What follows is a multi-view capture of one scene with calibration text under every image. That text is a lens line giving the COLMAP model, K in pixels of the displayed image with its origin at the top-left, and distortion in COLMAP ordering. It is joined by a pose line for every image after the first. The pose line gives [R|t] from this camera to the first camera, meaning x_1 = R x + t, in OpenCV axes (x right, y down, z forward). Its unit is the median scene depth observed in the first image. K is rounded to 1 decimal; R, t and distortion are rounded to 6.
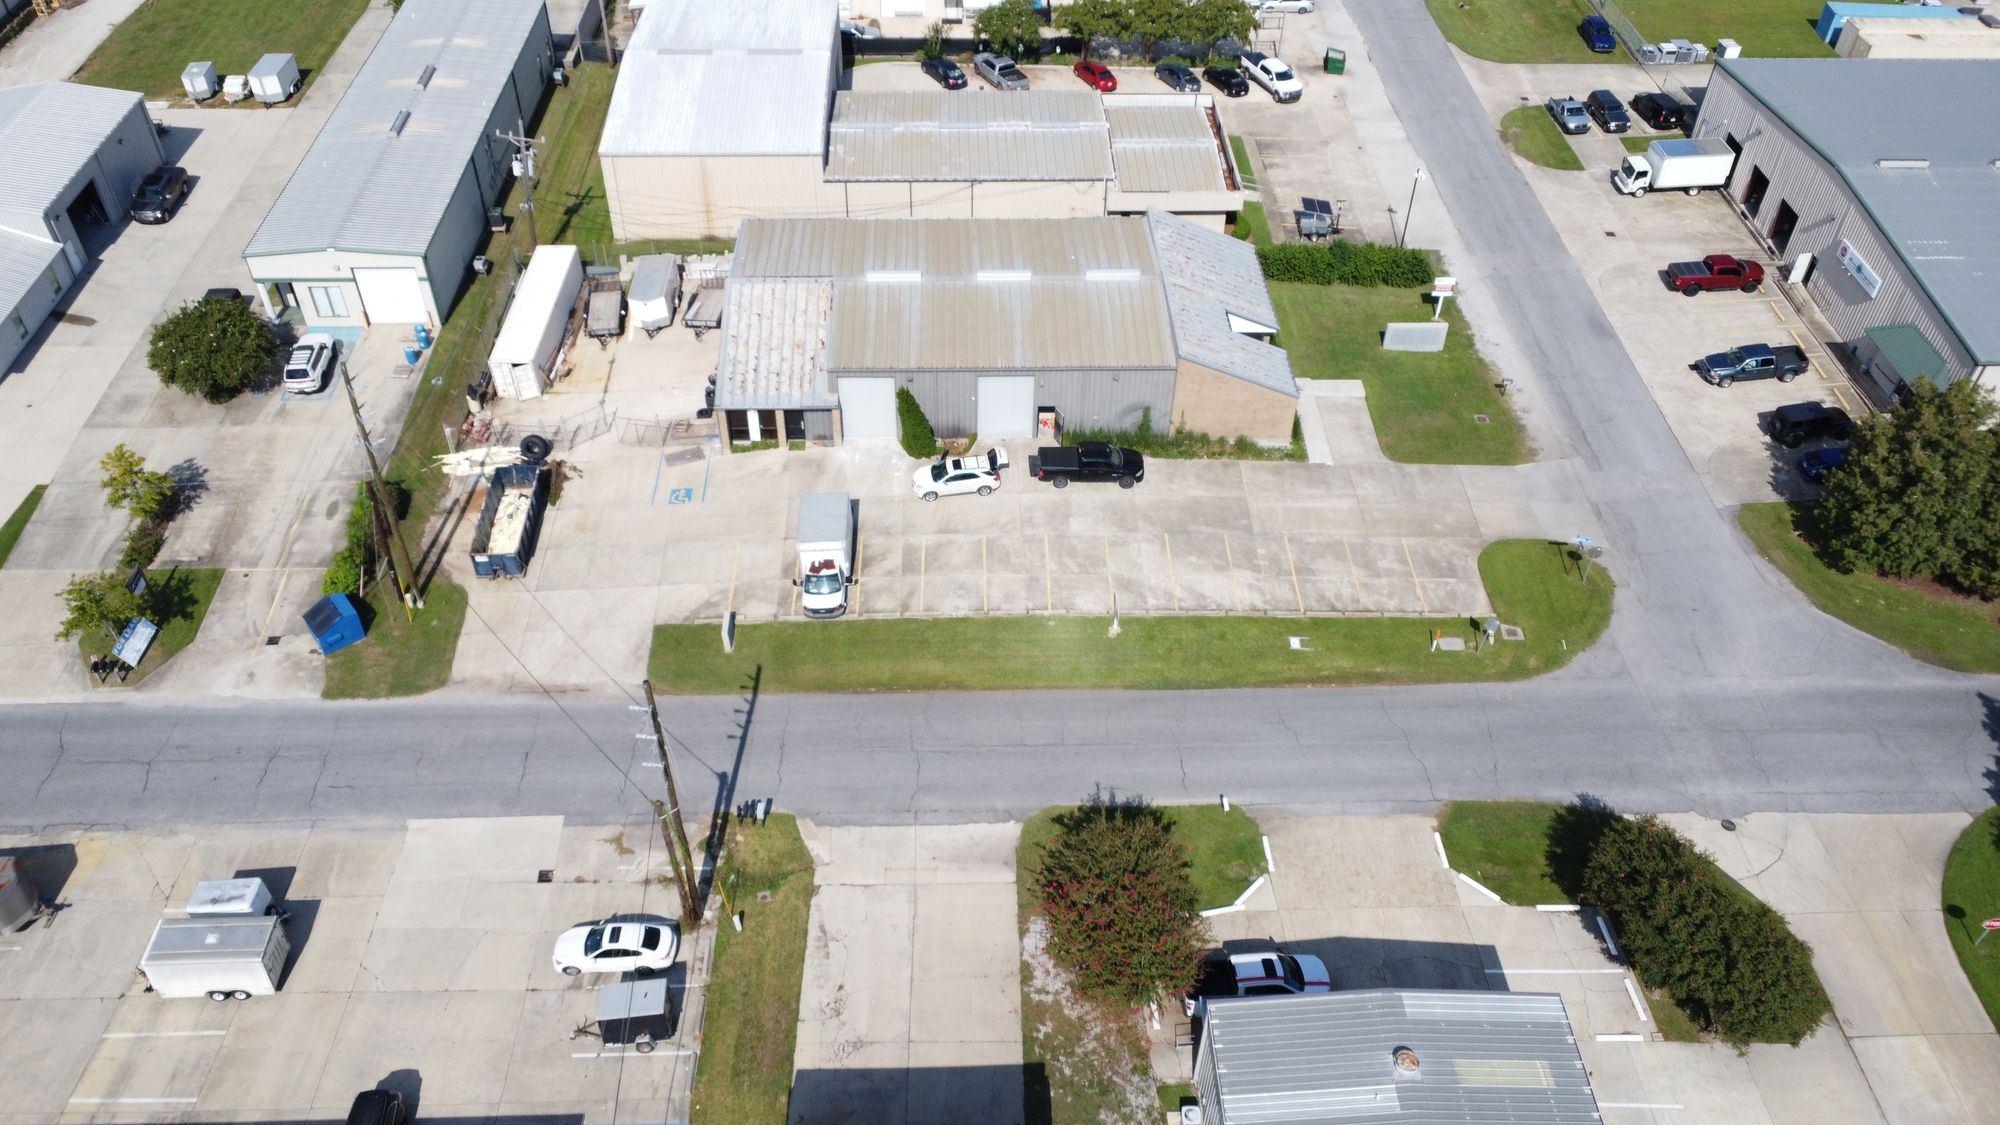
lens RADIAL K [[1513.3, 0, 1002.3], [0, 1513.3, 558.8], [0, 0, 1]] dist [0.002291, -0.011672]
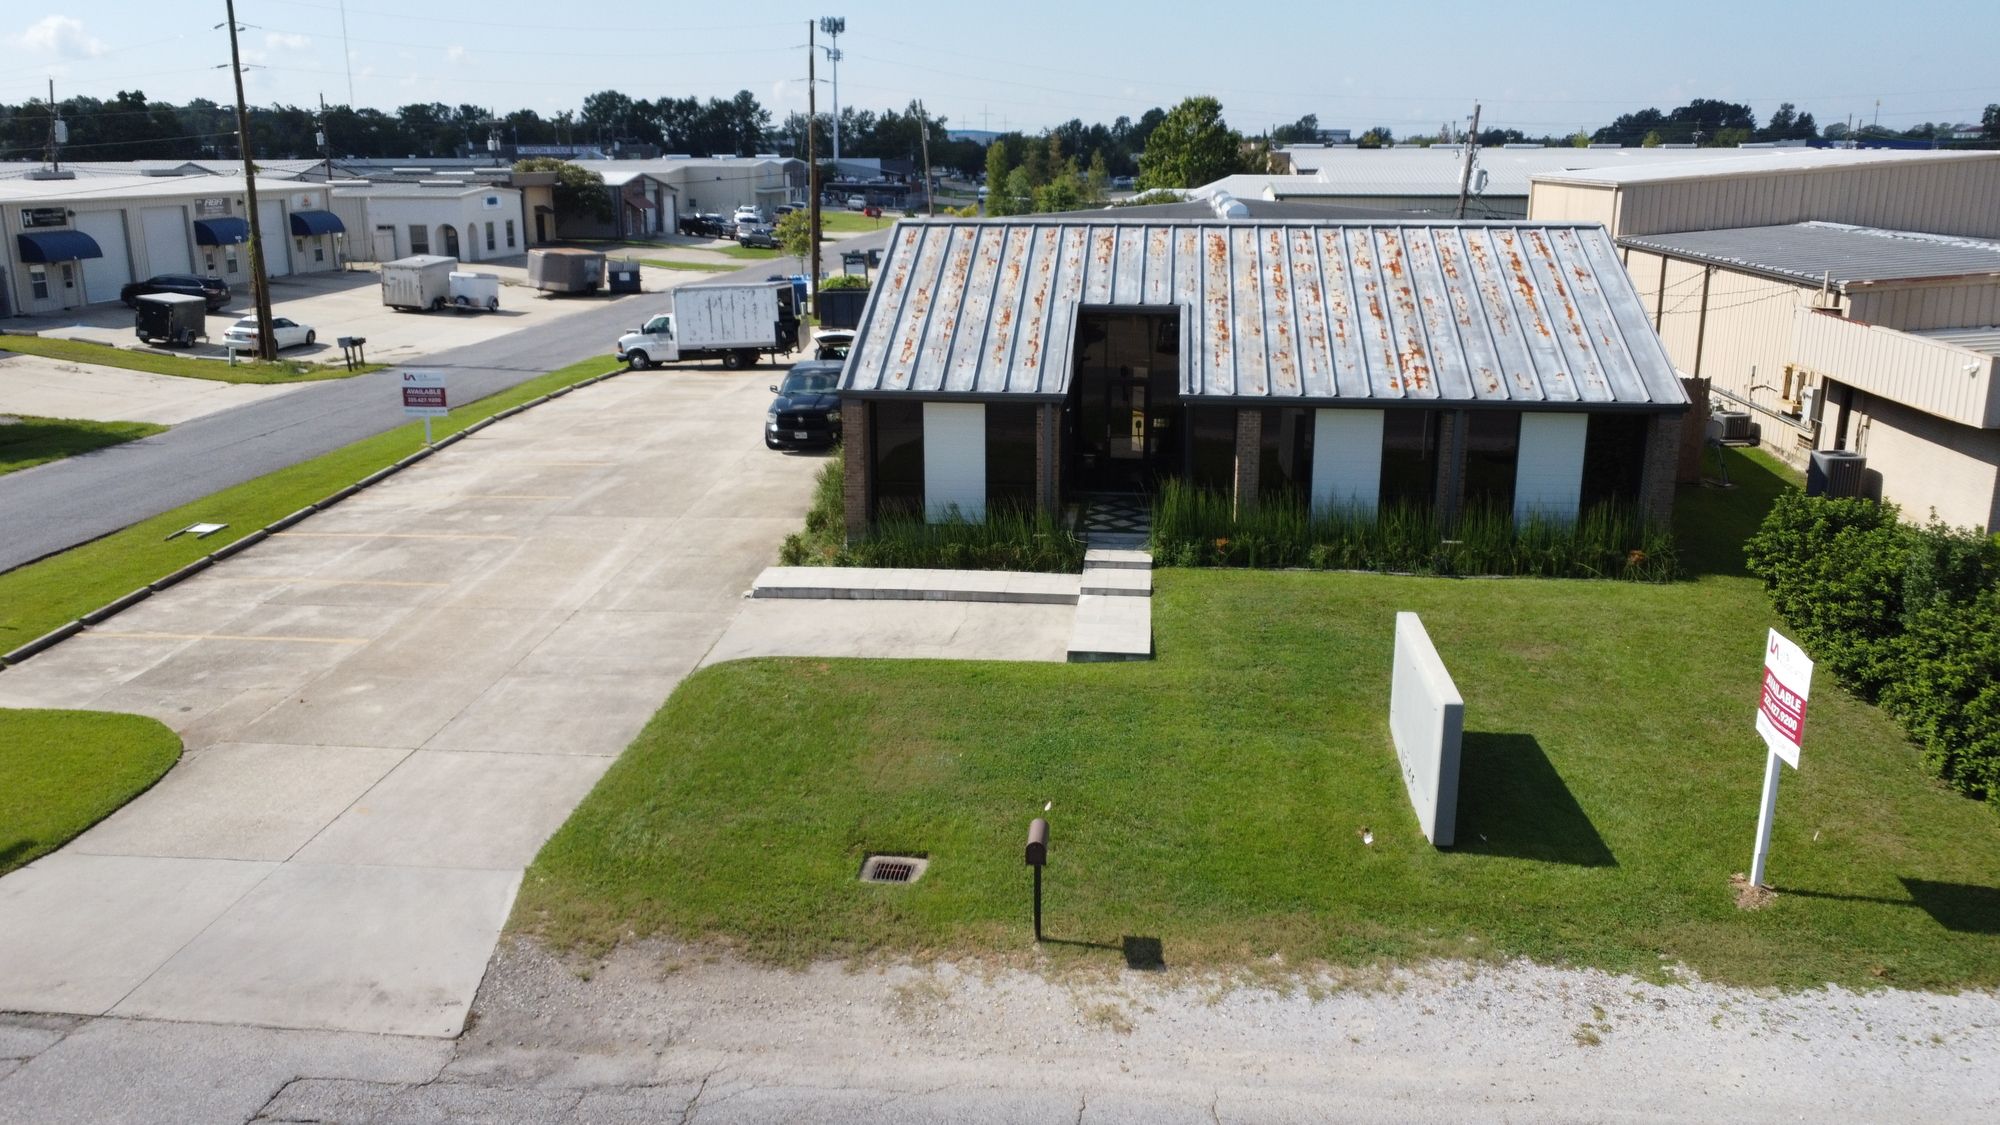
lens RADIAL K [[1513.3, 0, 1002.3], [0, 1513.3, 558.8], [0, 0, 1]] dist [0.002291, -0.011672]
pose [[-0.142788, 0.243544, -0.959322, 0.541328], [-0.671863, 0.687878, 0.274635, -0.203386], [0.726782, 0.683747, 0.065407, 1.037962]]
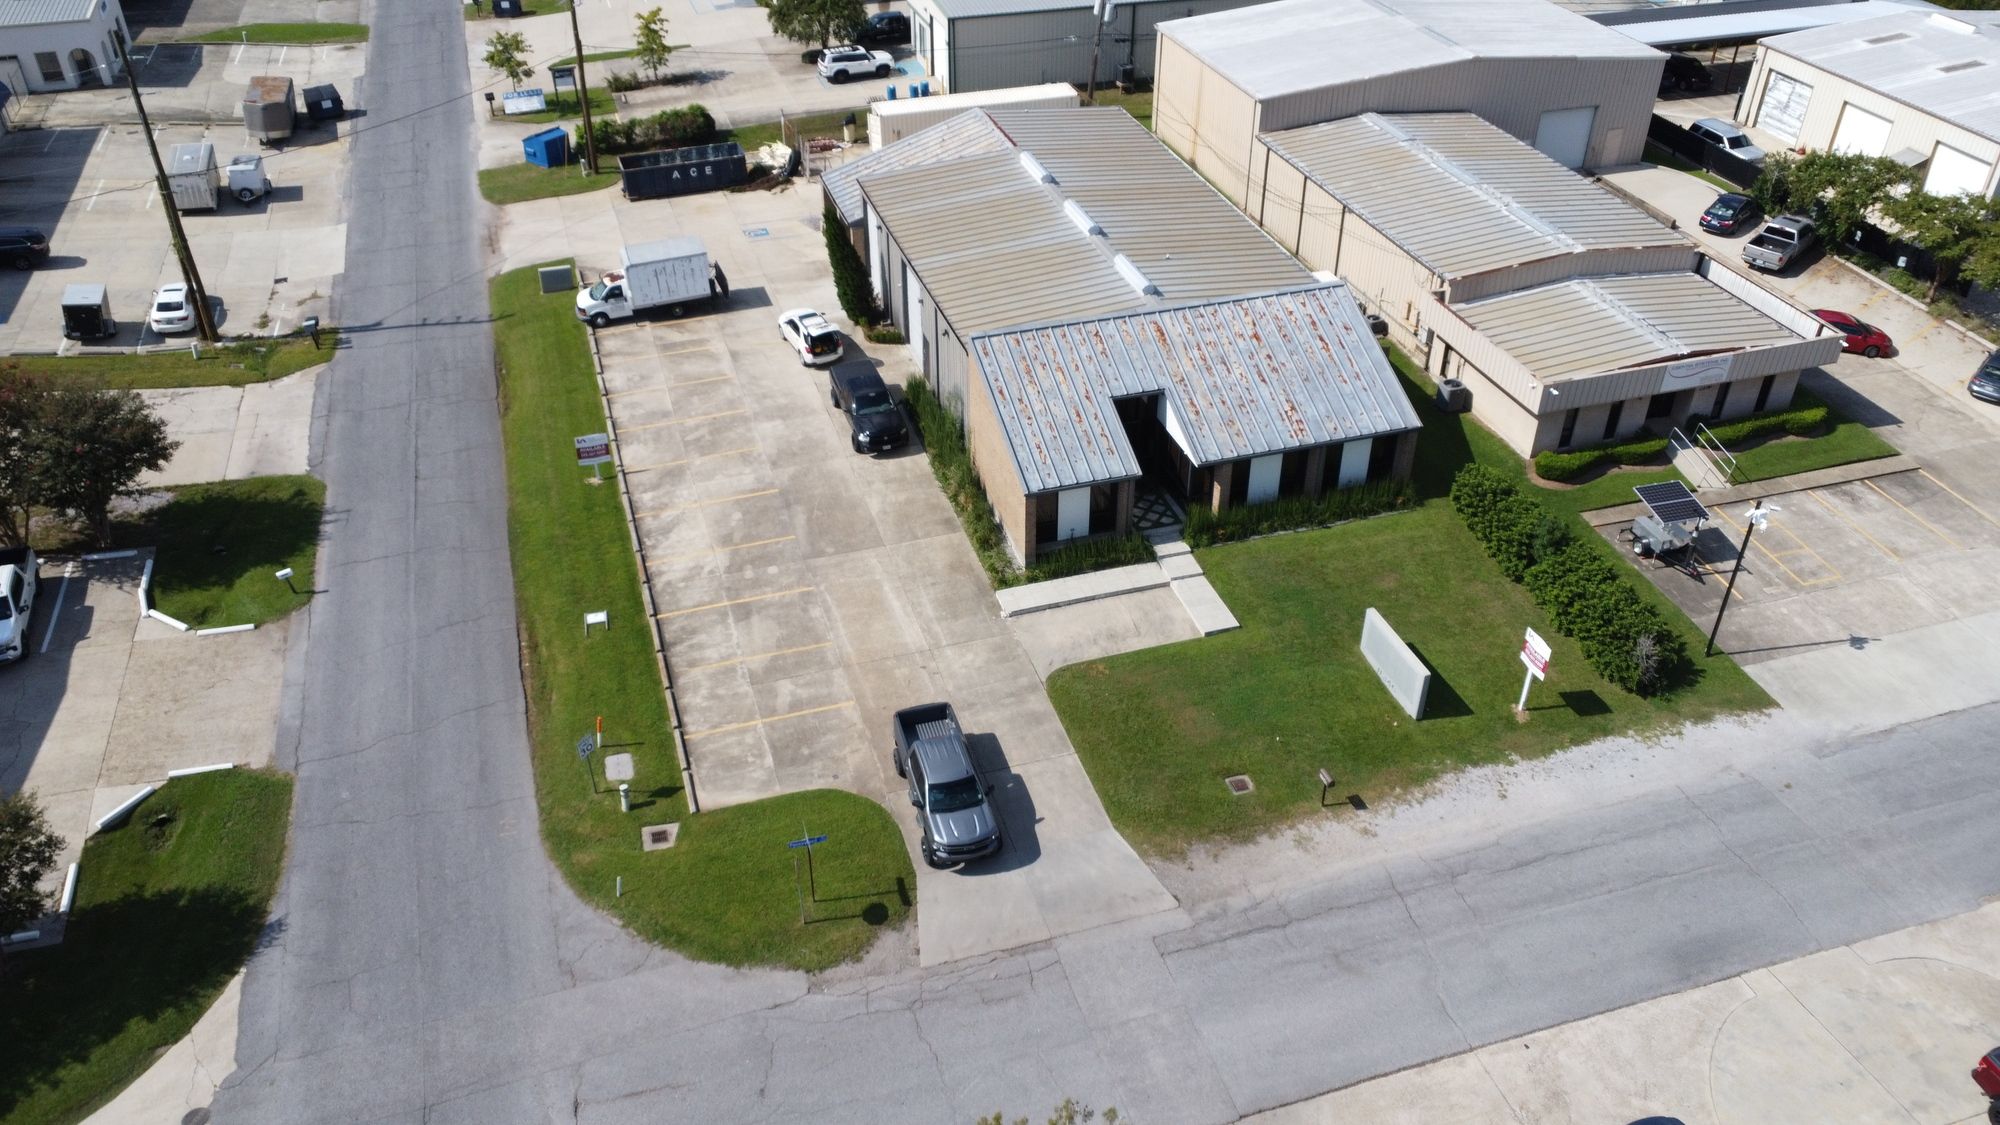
lens RADIAL K [[1513.3, 0, 1002.3], [0, 1513.3, 558.8], [0, 0, 1]] dist [0.002291, -0.011672]
pose [[0.268491, 0.541117, -0.796935, 0.723134], [-0.650570, 0.711988, 0.264258, -0.251885], [0.710402, 0.447511, 0.543196, 0.662042]]
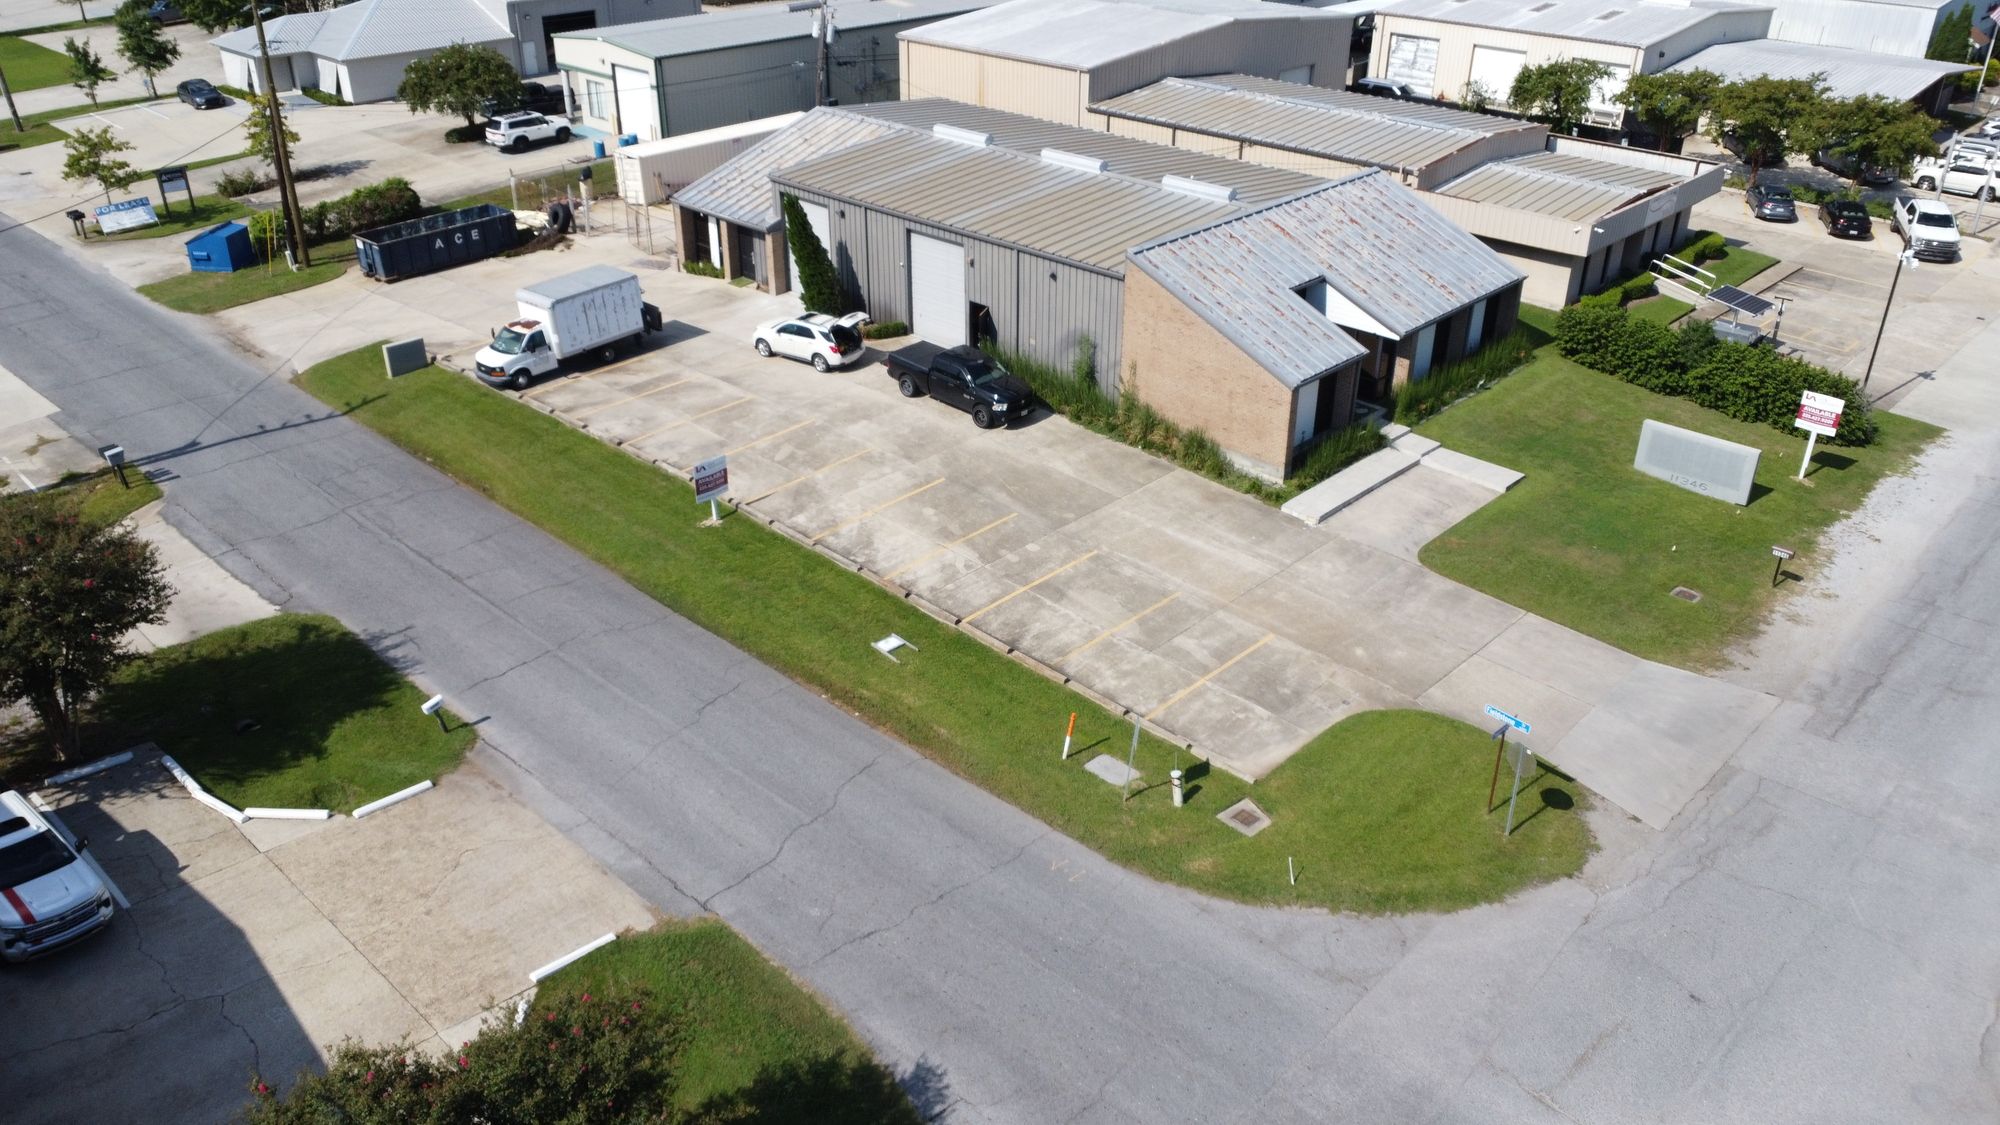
lens RADIAL K [[1513.3, 0, 1002.3], [0, 1513.3, 558.8], [0, 0, 1]] dist [0.002291, -0.011672]
pose [[0.702219, 0.327009, -0.632419, 0.503518], [-0.478874, 0.874261, -0.079667, 0.047627], [0.526848, 0.358793, 0.770519, 0.530410]]
